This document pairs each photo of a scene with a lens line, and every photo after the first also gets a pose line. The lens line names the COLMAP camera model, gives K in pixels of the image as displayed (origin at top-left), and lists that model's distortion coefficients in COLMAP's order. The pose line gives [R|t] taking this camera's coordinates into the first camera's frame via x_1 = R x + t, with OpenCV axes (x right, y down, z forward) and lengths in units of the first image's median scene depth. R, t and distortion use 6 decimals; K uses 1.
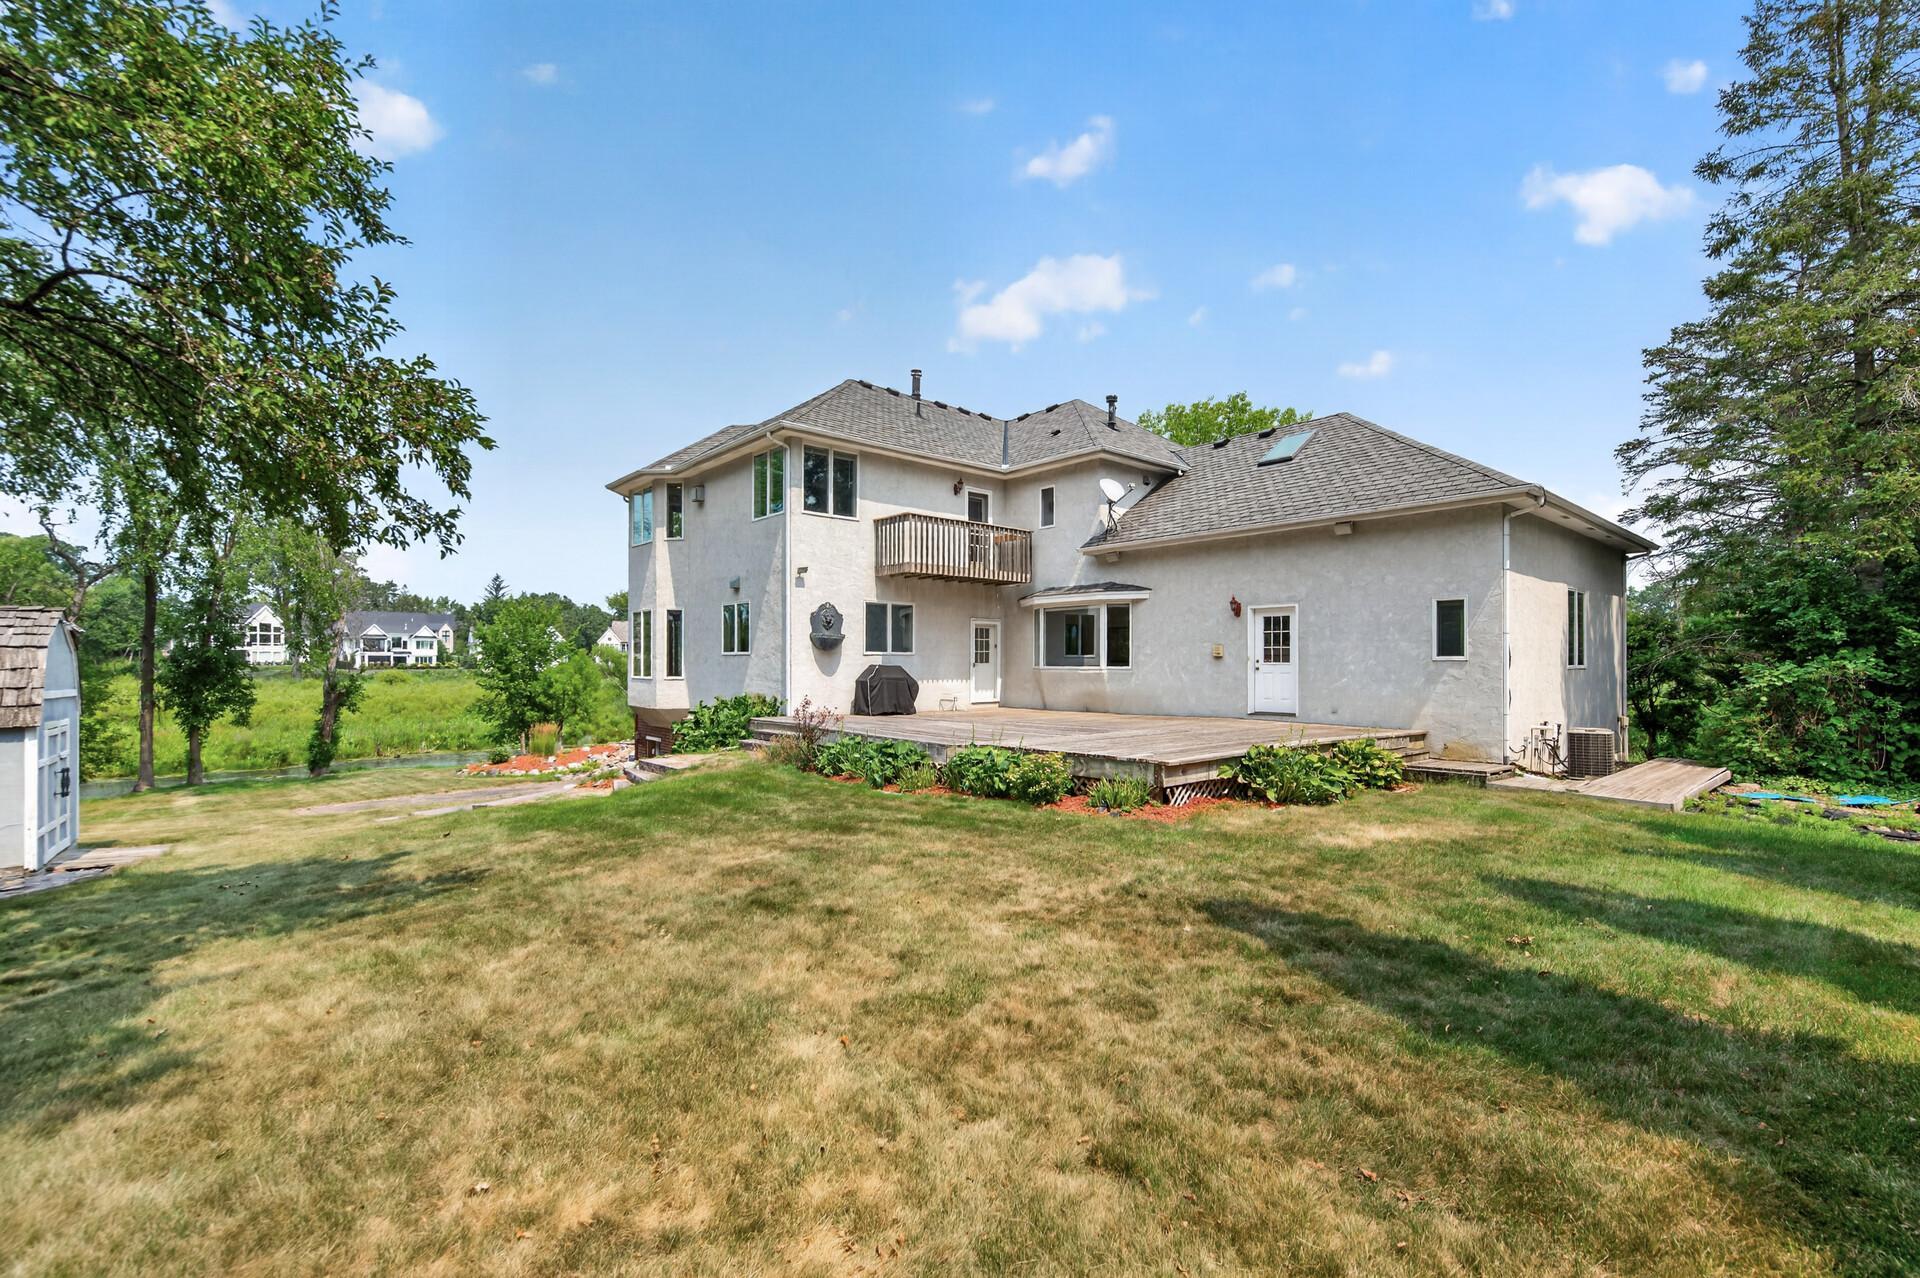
lens RADIAL K [[828.9, 0, 960.0], [0, 828.9, 639.0], [0, 0, 1]] dist [0.000036, 0.000017]
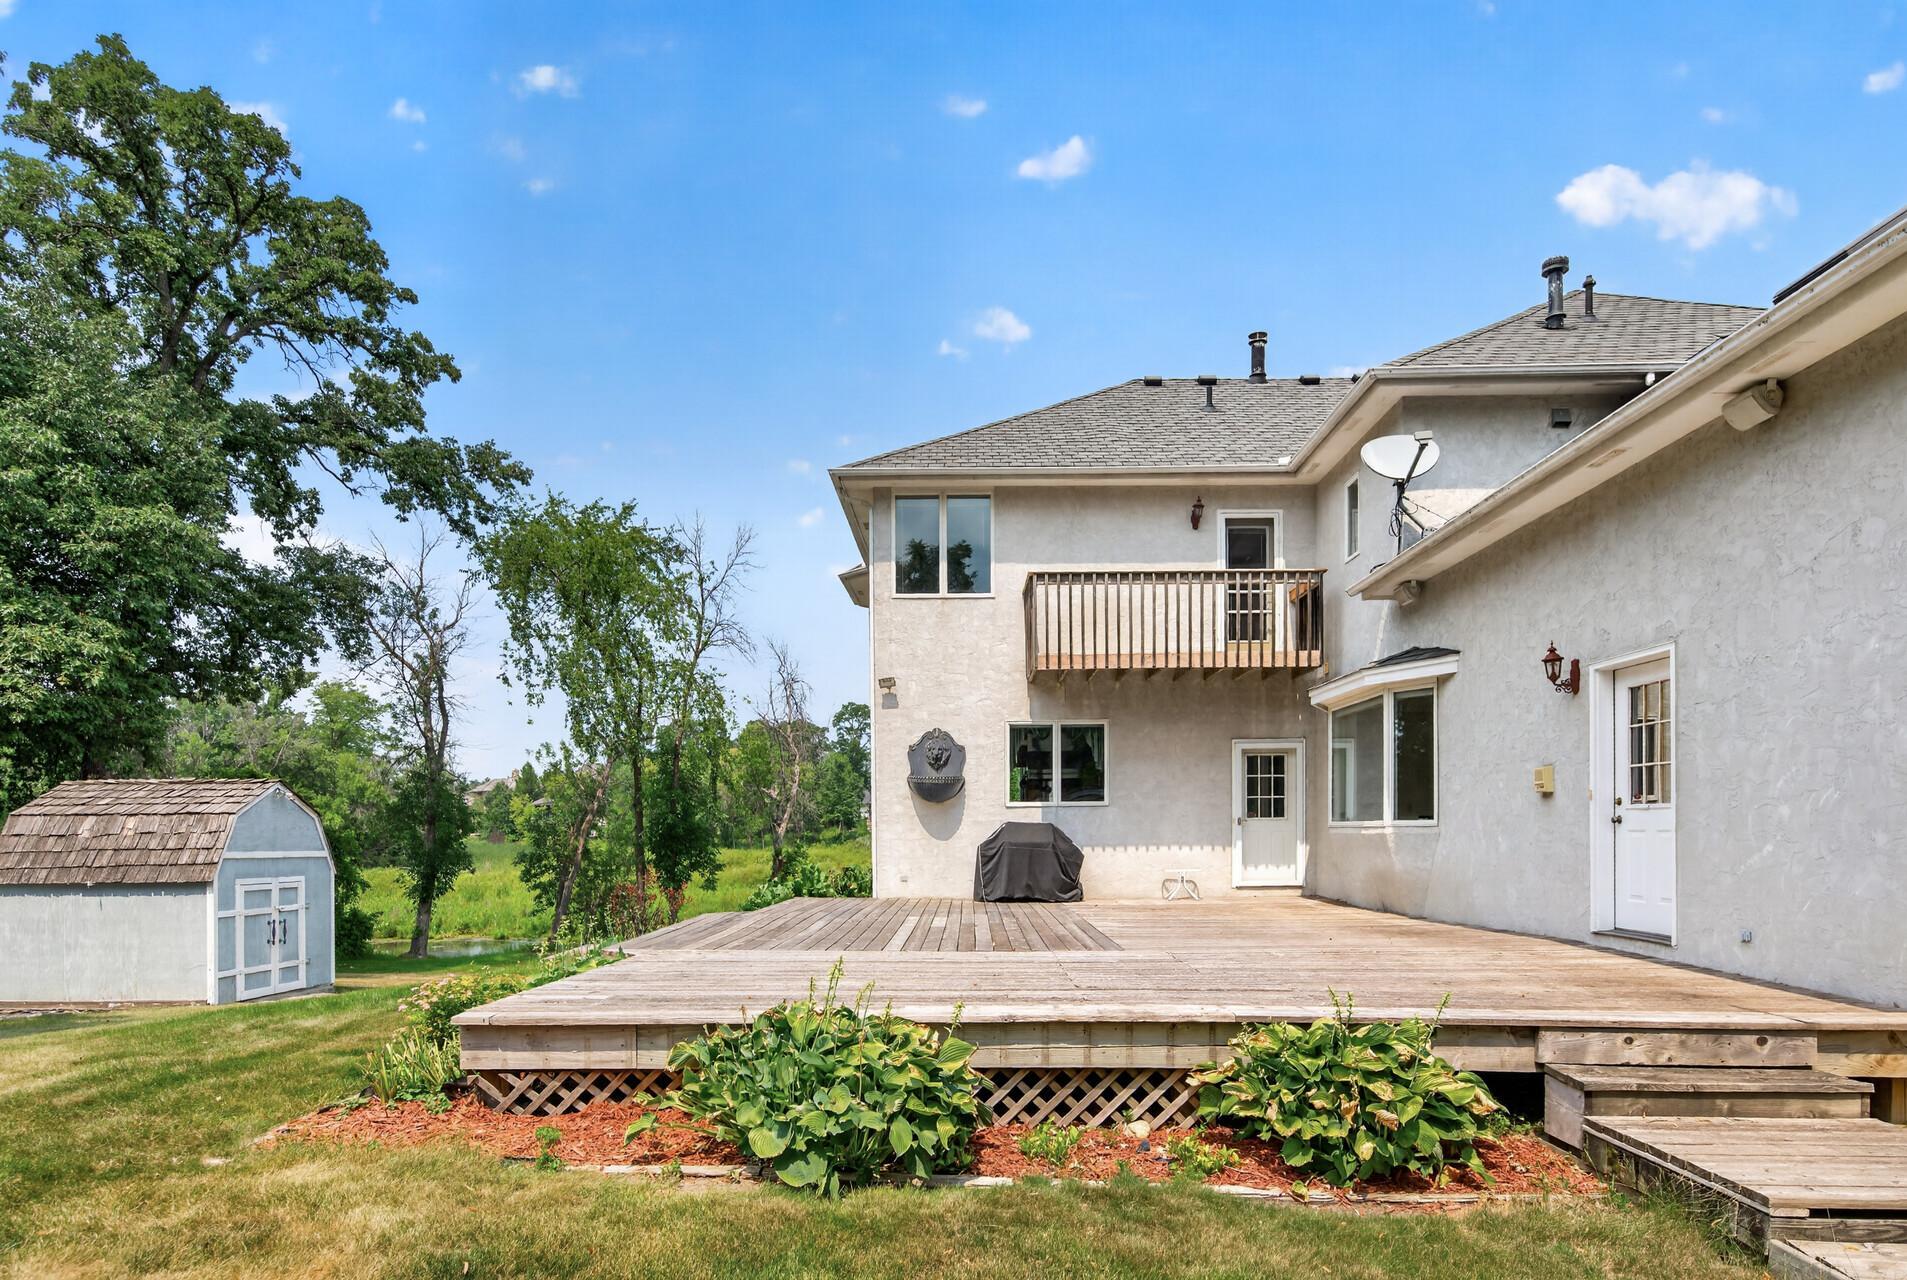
lens RADIAL K [[1081.1, 0, 950.9], [0, 1081.1, 821.8], [0, 0, 1]] dist [-0.001198, -0.000150]
pose [[0.743439, -0.011839, -0.668698, 0.404461], [0.027329, 0.999546, 0.012686, 0.018646], [0.668245, -0.027706, 0.743425, 0.345081]]
